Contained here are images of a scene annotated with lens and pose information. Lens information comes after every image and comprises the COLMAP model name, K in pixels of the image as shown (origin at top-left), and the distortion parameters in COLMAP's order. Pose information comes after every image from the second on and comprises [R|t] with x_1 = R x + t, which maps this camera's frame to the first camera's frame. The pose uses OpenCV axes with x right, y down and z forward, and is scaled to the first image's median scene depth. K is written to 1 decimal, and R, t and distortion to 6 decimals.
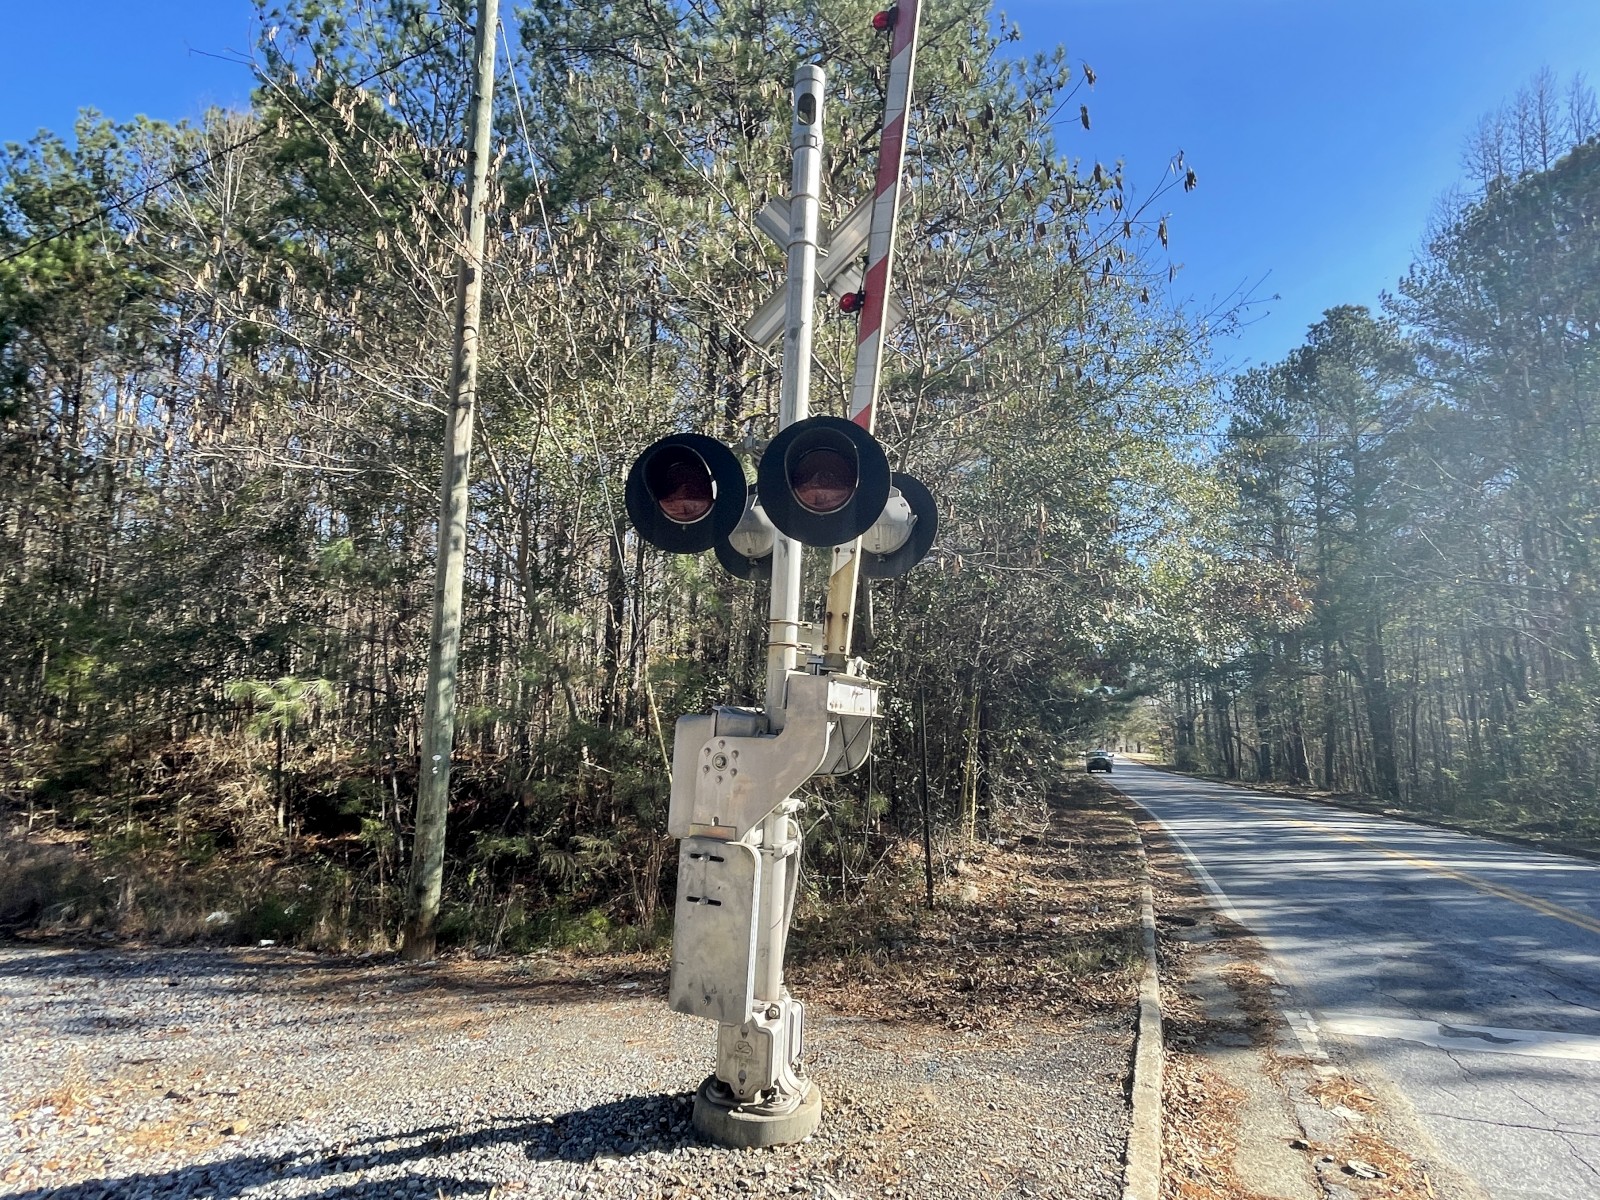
lens RADIAL K [[871.3, 0, 800.0], [0, 871.3, 600.0], [0, 0, 1]] dist [0.000048, -0.000632]
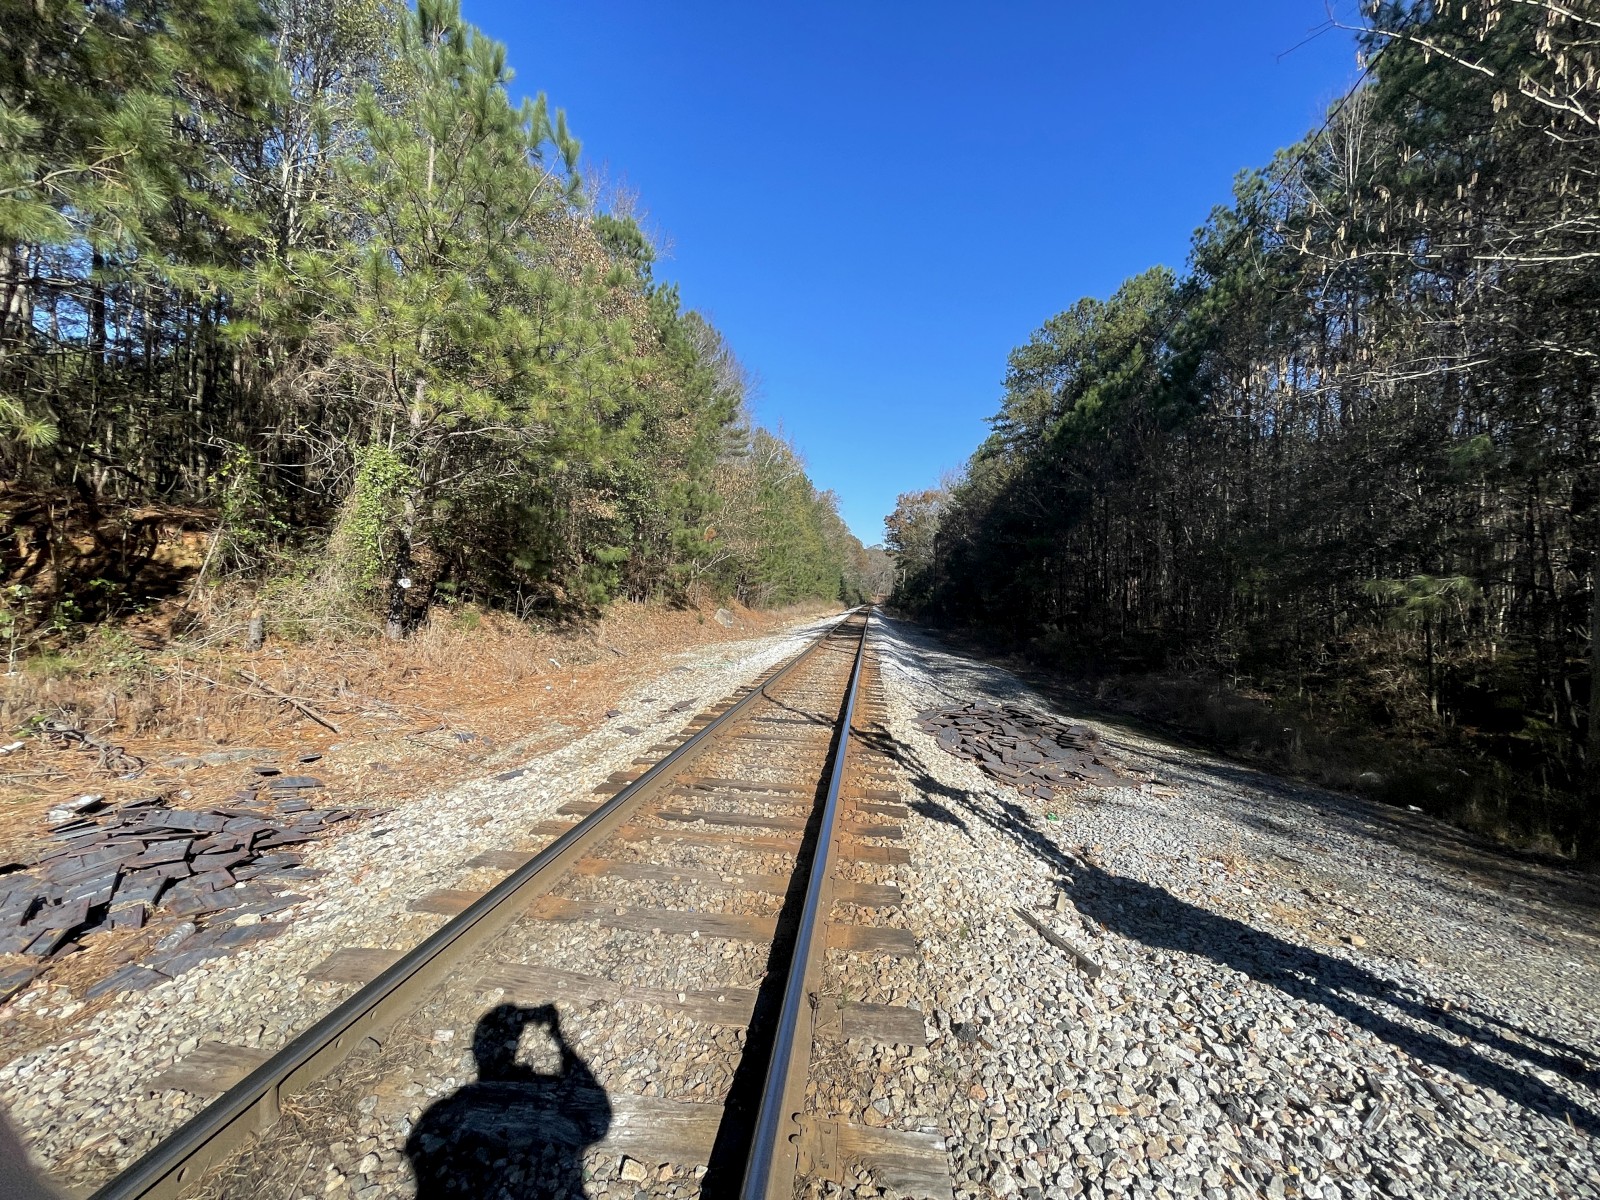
lens RADIAL K [[649.3, 0, 800.0], [0, 649.3, 600.0], [0, 0, 1]] dist [-0.000188, 0.000046]
pose [[0.239663, 0.003089, -0.970851, 0.013584], [0.094541, 0.995168, 0.026504, 0.025398], [0.966242, -0.098137, 0.238213, 0.053640]]
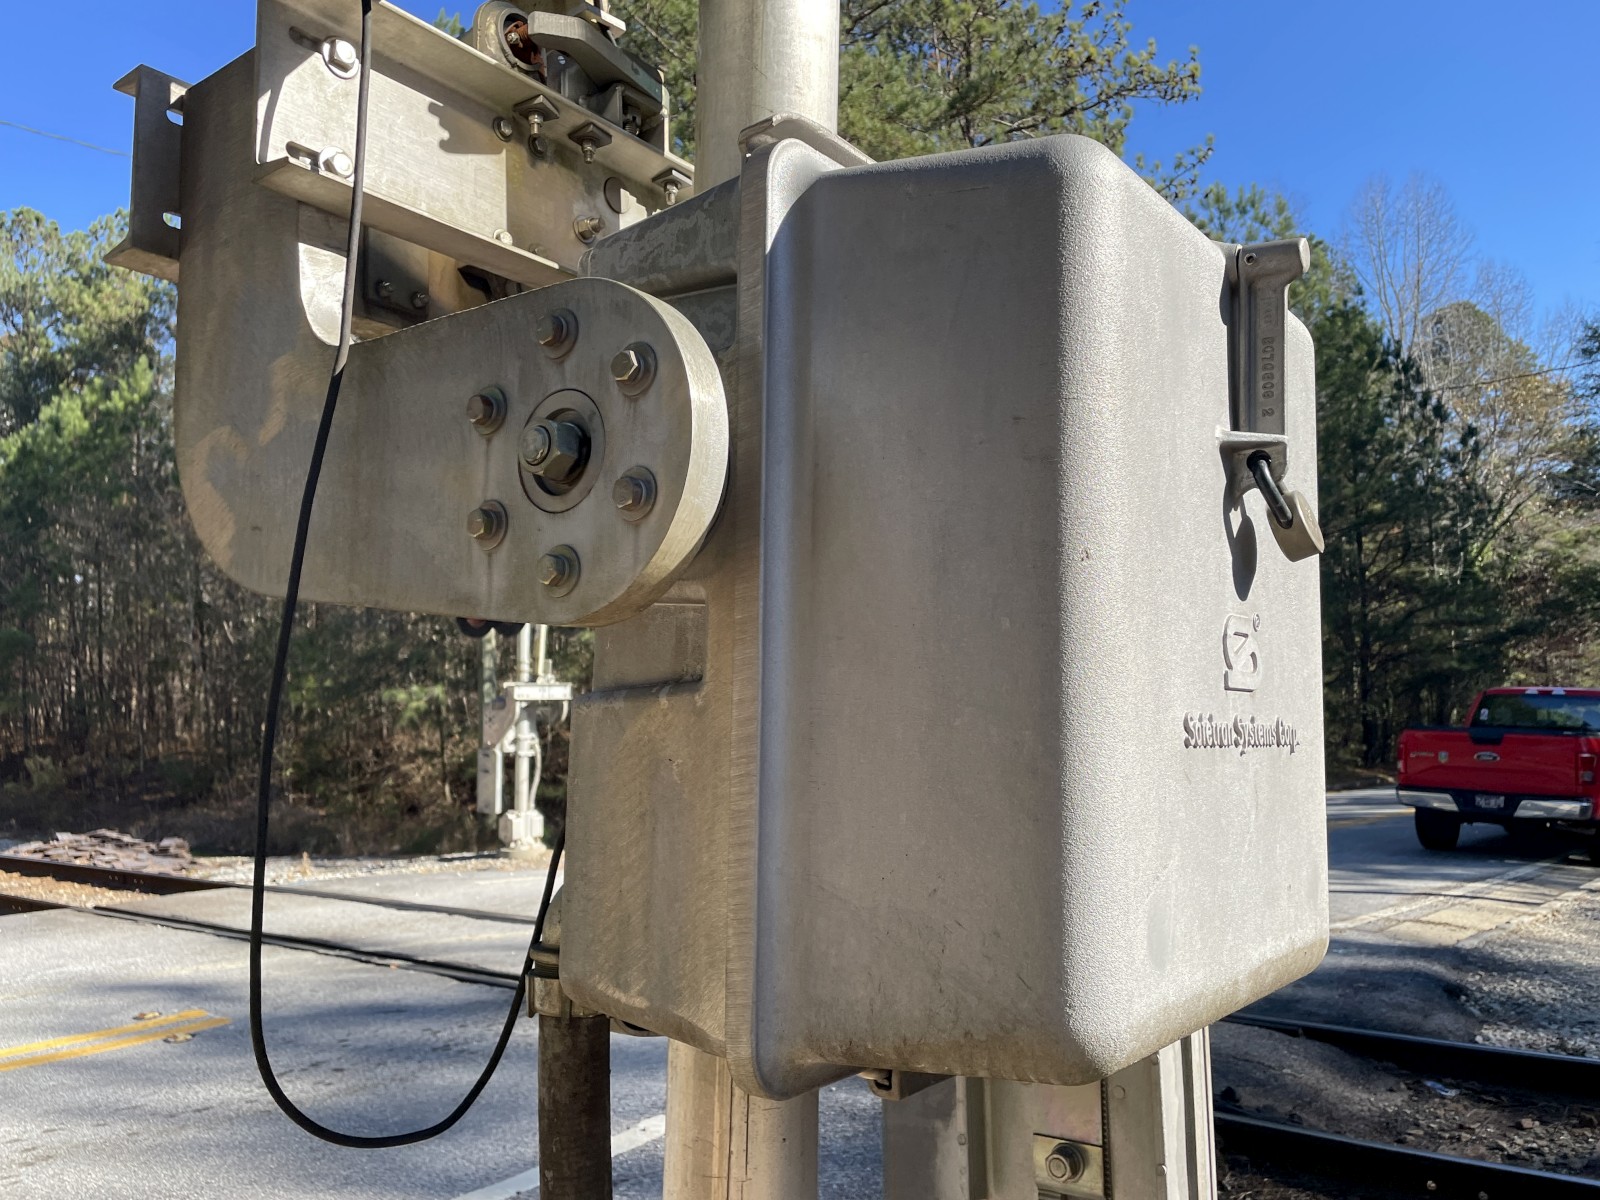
lens RADIAL K [[1261.0, 0, 800.0], [0, 1261.0, 600.0], [0, 0, 1]] dist [0.108819, -0.143535]
pose [[0.937361, -0.076210, -0.339921, 0.749753], [0.096763, 0.994339, 0.043901, -0.085405], [0.334651, -0.074043, 0.939429, -0.773701]]
